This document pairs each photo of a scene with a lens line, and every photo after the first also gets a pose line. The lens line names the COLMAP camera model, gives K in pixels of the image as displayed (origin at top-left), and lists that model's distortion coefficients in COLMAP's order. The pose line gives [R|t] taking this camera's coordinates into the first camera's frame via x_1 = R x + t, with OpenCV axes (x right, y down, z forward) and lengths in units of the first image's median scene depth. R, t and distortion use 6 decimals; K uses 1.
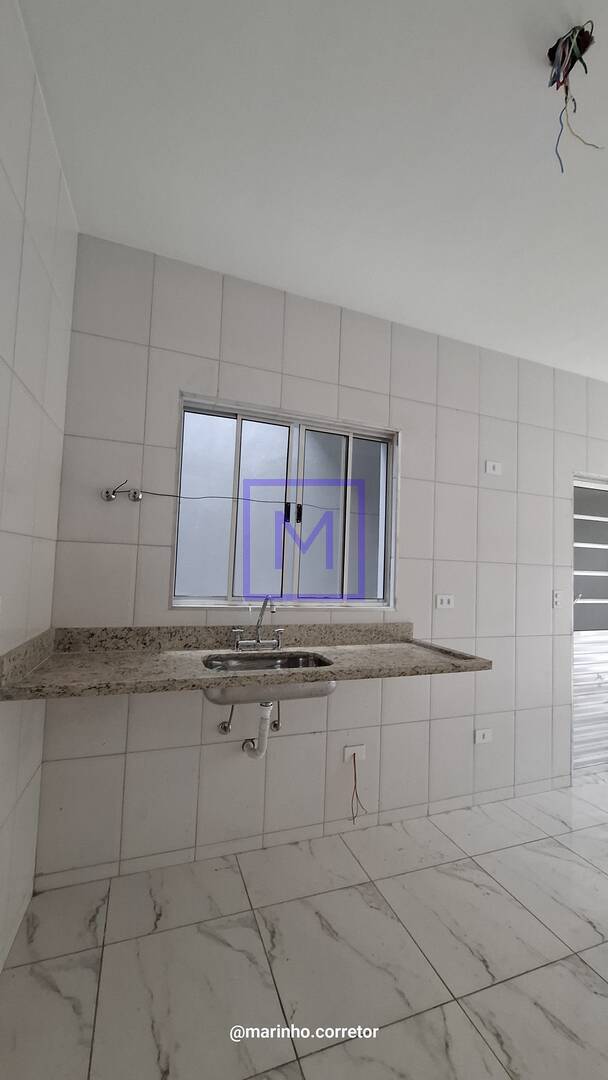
lens RADIAL K [[422.0, 0, 302.6], [0, 422.0, 538.8], [0, 0, 1]] dist [-0.000532, 0.000326]
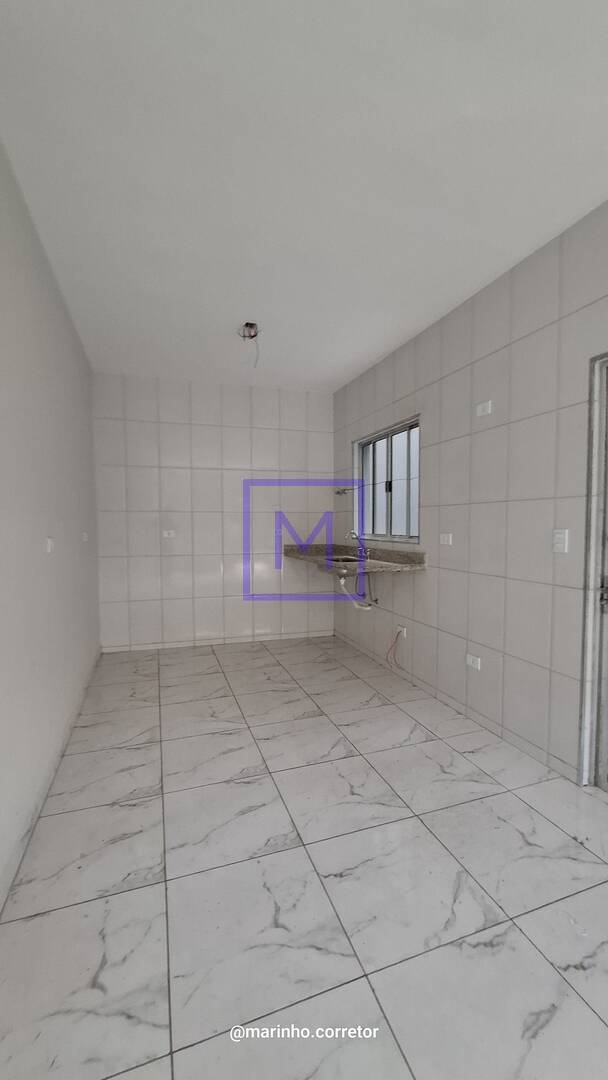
lens RADIAL K [[422.0, 0, 303.0], [0, 422.0, 545.8], [0, 0, 1]] dist [-0.000532, 0.000326]
pose [[-0.000666, 0.020657, -0.999786, 1.395430], [0.067404, 0.997514, 0.020566, 0.102652], [0.997726, -0.067376, -0.002057, 0.528830]]
